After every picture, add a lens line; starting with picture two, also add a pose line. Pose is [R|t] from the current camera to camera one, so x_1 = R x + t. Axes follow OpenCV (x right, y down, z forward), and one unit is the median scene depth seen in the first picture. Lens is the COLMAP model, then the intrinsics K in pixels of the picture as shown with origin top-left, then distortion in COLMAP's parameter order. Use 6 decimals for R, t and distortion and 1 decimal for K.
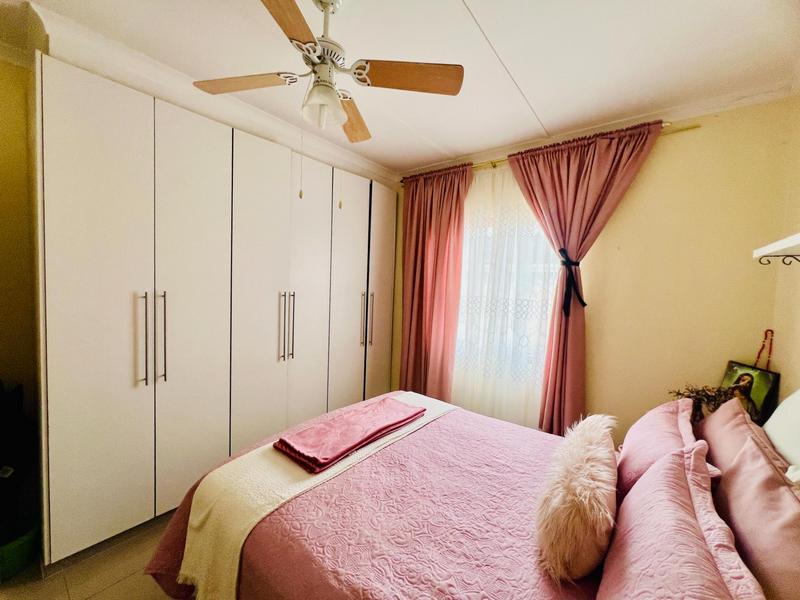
lens RADIAL K [[319.4, 0, 398.5], [0, 319.4, 299.9], [0, 0, 1]] dist [-0.001876, 0.000691]
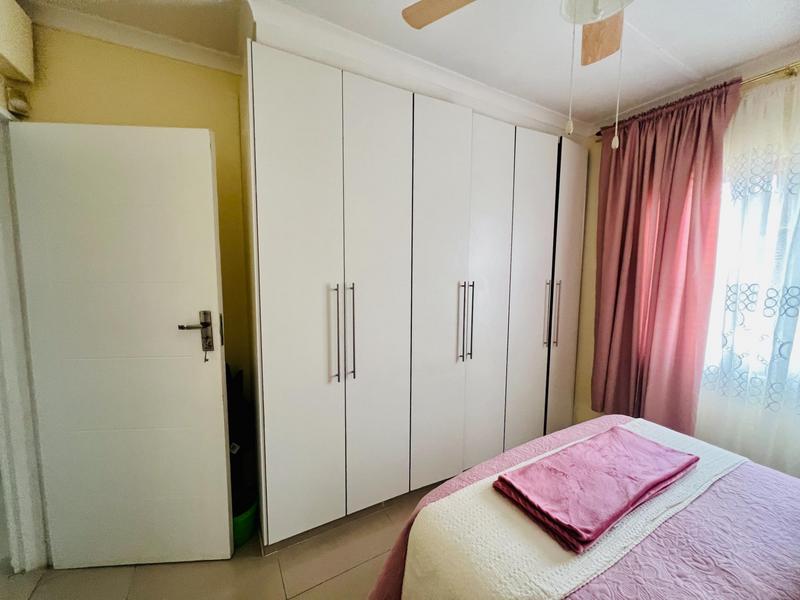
lens RADIAL K [[319.4, 0, 400.4], [0, 319.4, 300.1], [0, 0, 1]] dist [-0.001876, 0.000691]
pose [[0.927327, 0.006221, -0.374199, -0.223797], [0.007403, 0.999361, 0.034959, -0.007434], [0.374178, -0.035188, 0.926689, 0.163734]]
